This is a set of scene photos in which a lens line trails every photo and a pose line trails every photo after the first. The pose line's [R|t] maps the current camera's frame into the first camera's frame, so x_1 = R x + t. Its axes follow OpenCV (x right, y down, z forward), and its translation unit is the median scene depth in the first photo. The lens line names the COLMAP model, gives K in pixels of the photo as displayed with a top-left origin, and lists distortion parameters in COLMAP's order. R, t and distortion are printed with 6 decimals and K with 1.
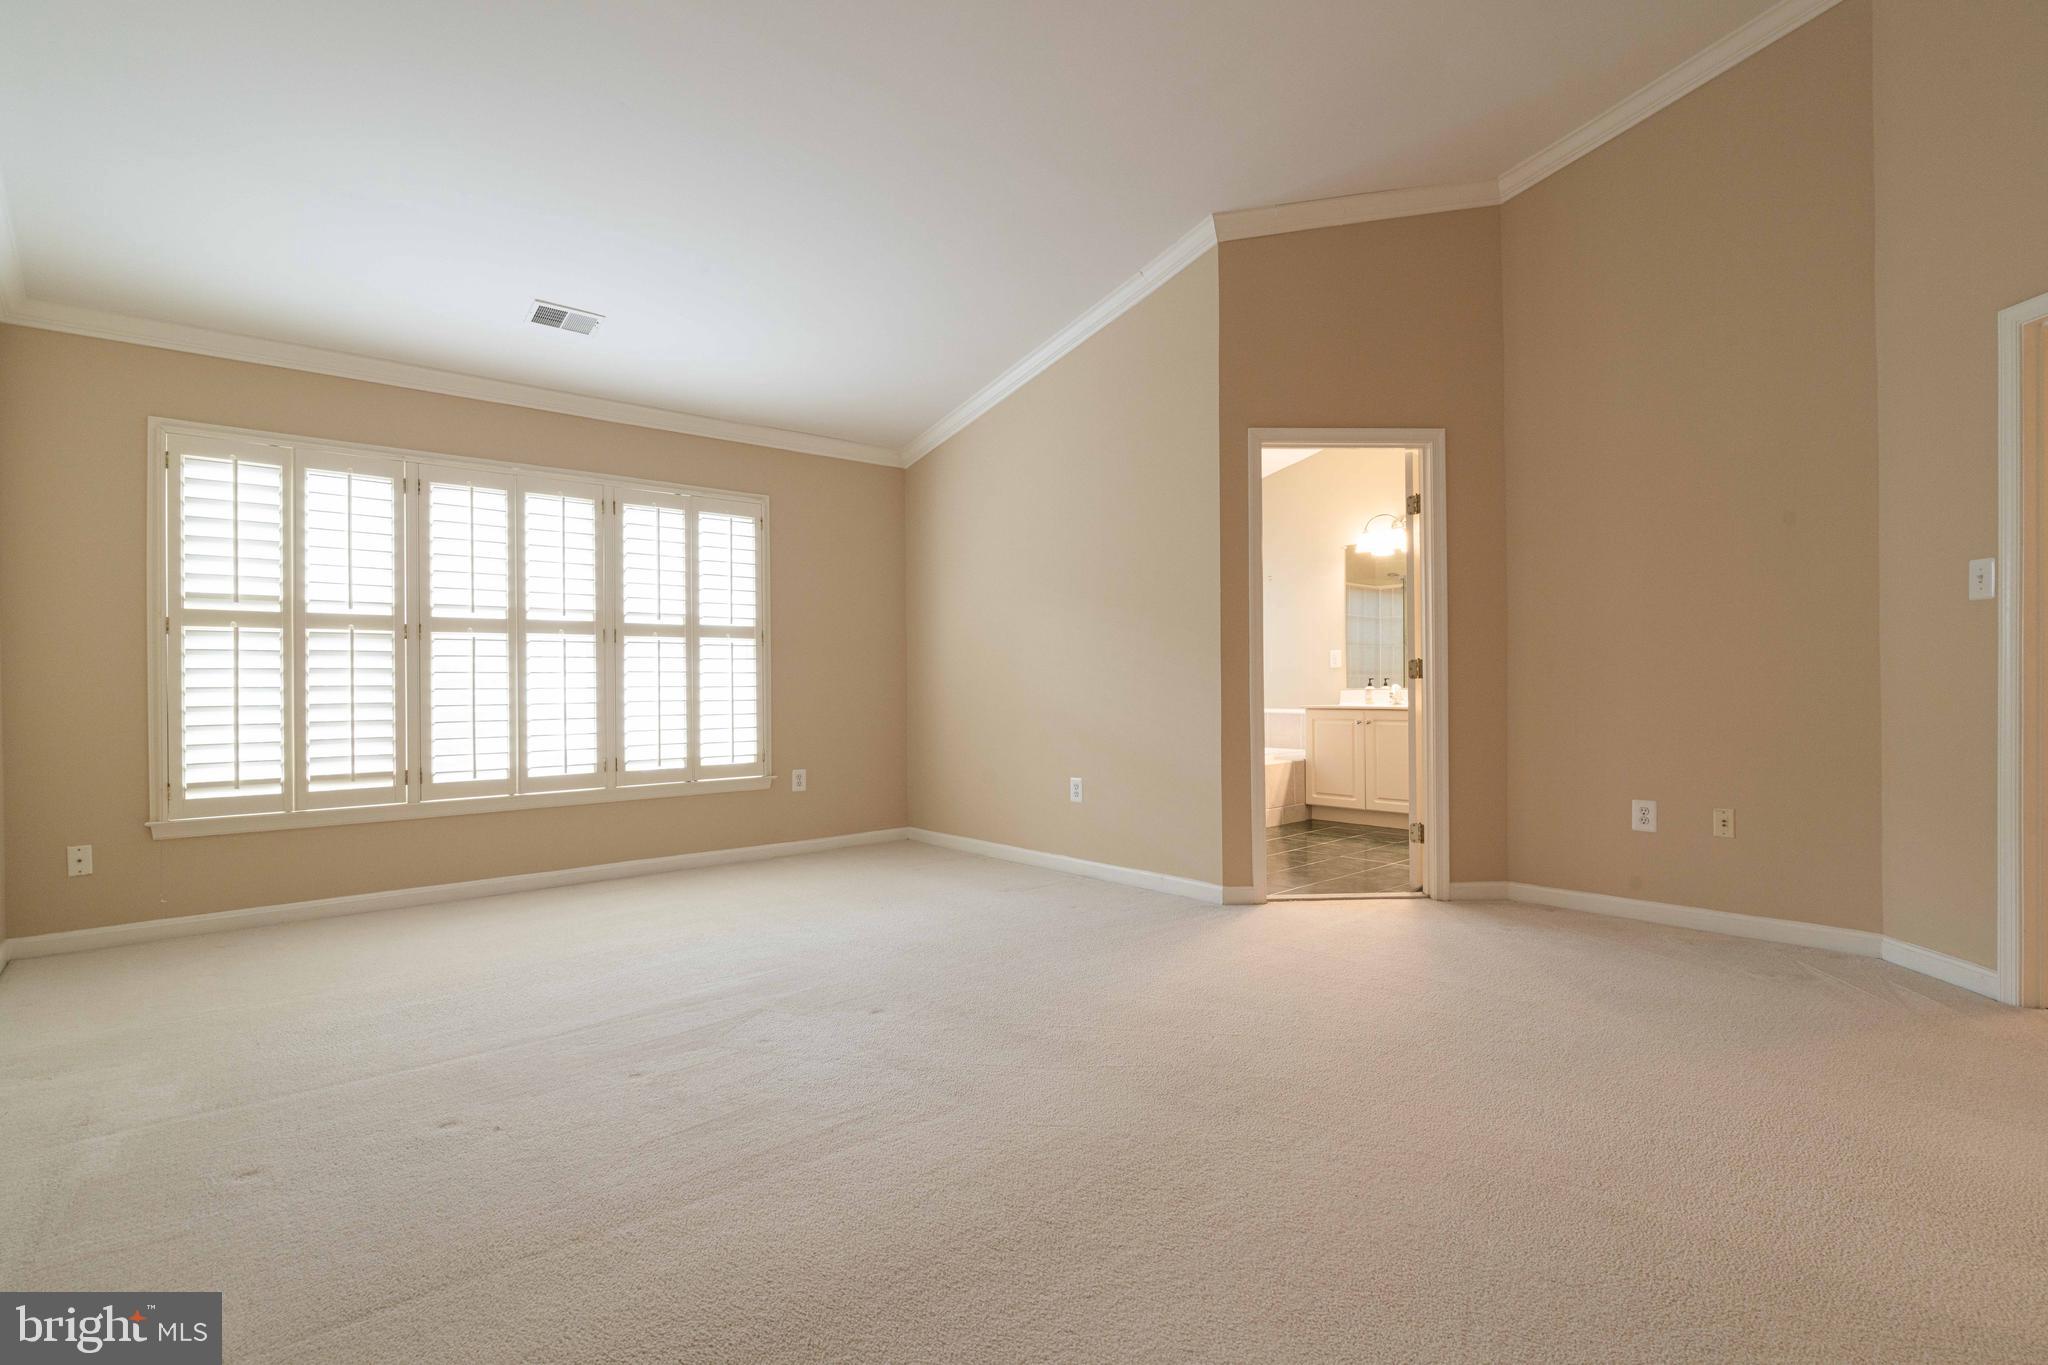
lens RADIAL K [[1013.7, 0, 1050.5], [0, 1013.7, 682.5], [0, 0, 1]] dist [-0.003626, -0.000158]
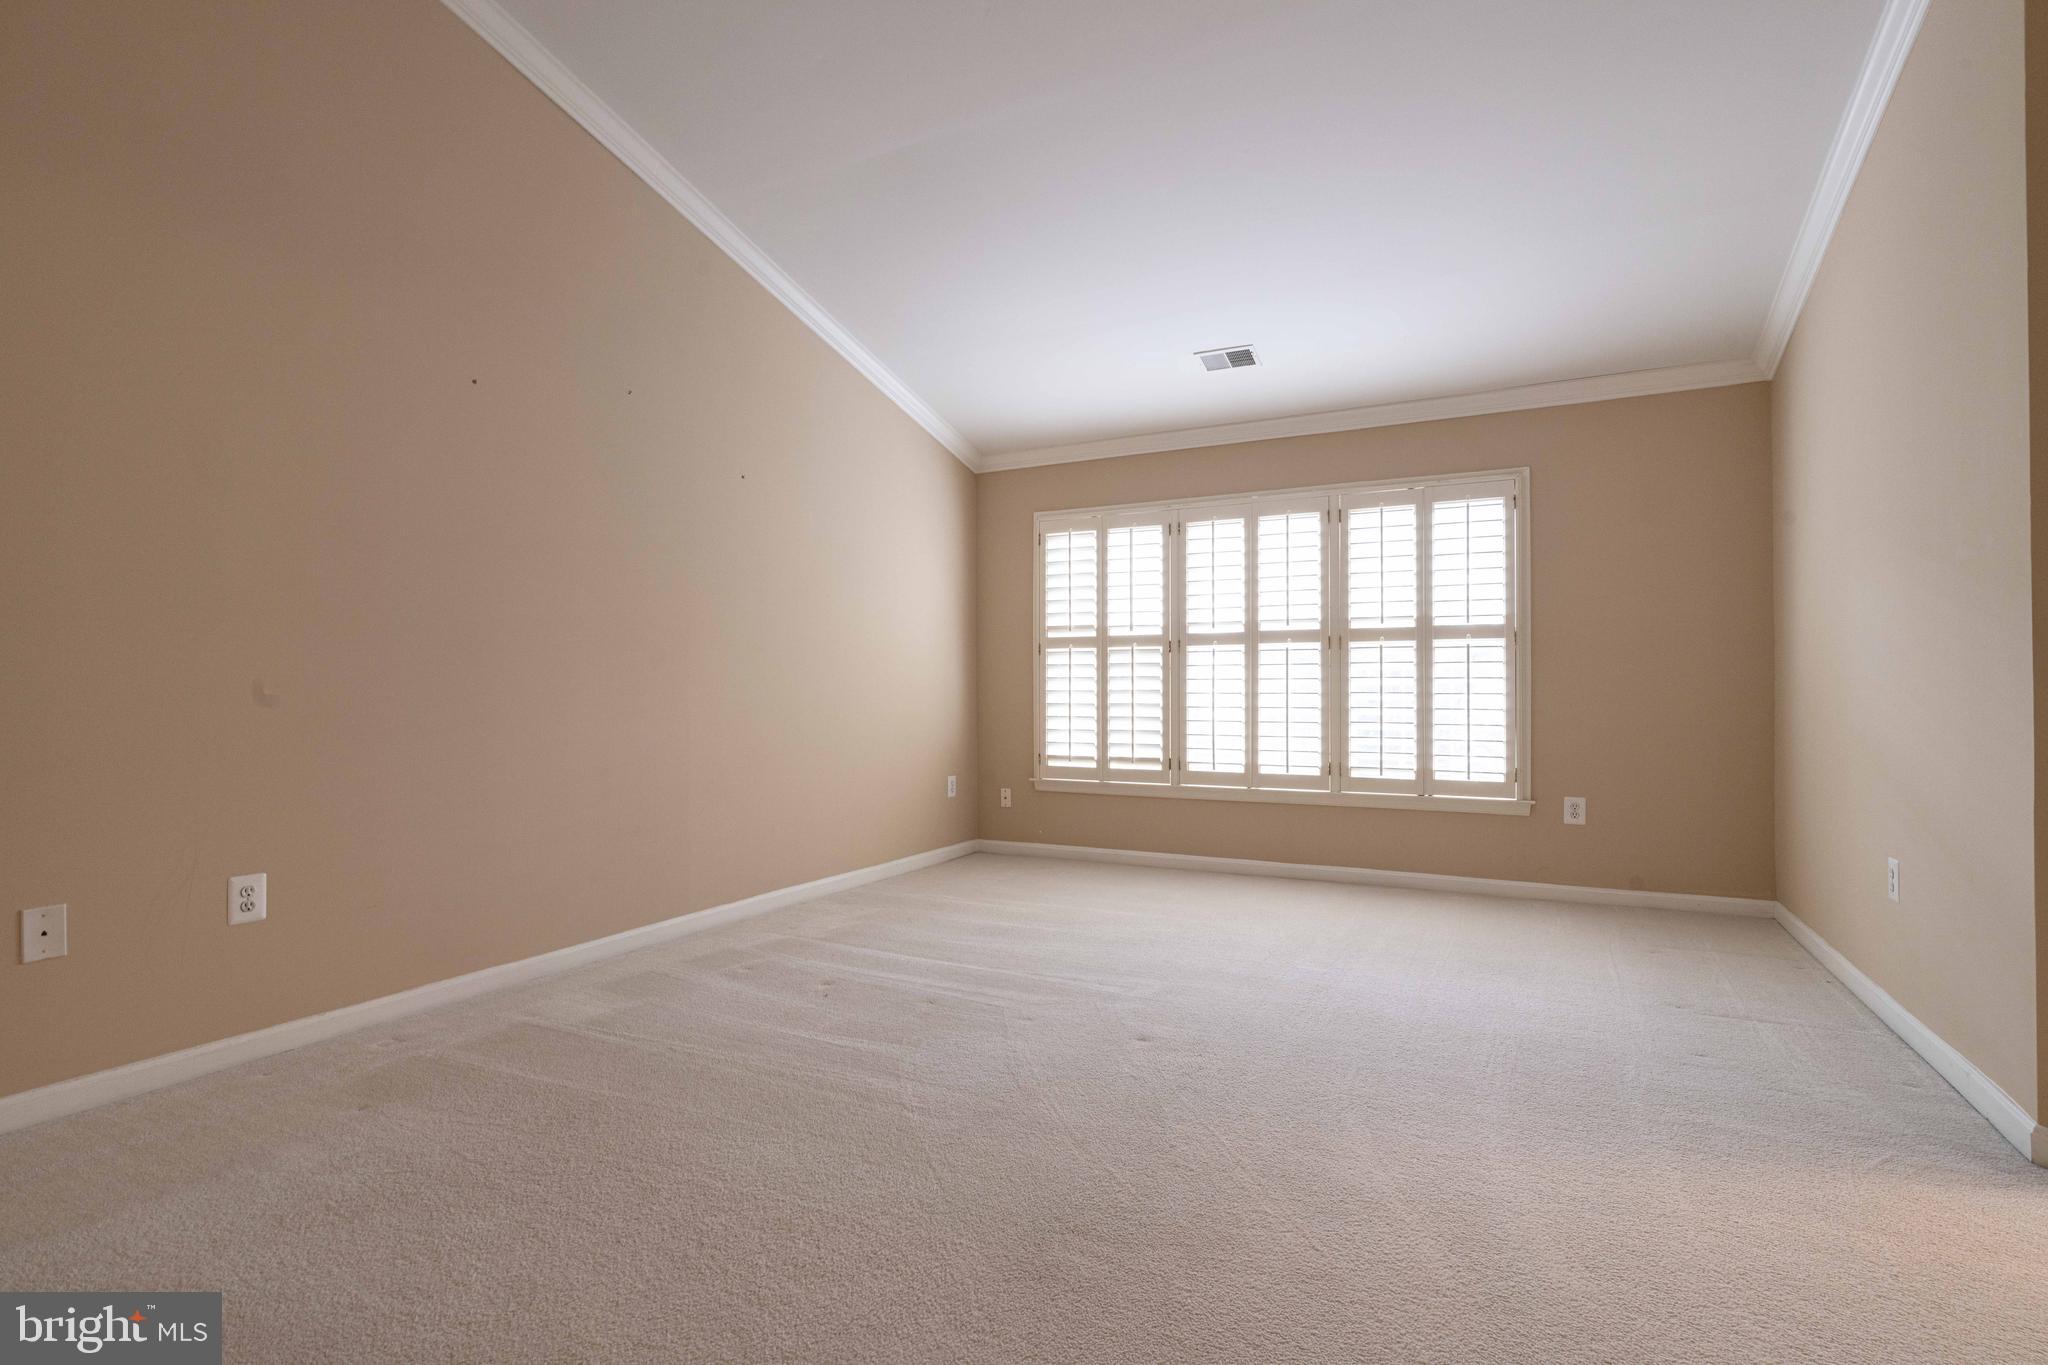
lens RADIAL K [[1013.7, 0, 1050.5], [0, 1013.7, 682.5], [0, 0, 1]] dist [-0.003626, -0.000158]
pose [[0.340789, -0.000095, -0.940140, 0.421175], [-0.003393, 0.999993, -0.001331, -0.003467], [0.940134, 0.003643, 0.340787, 0.381184]]
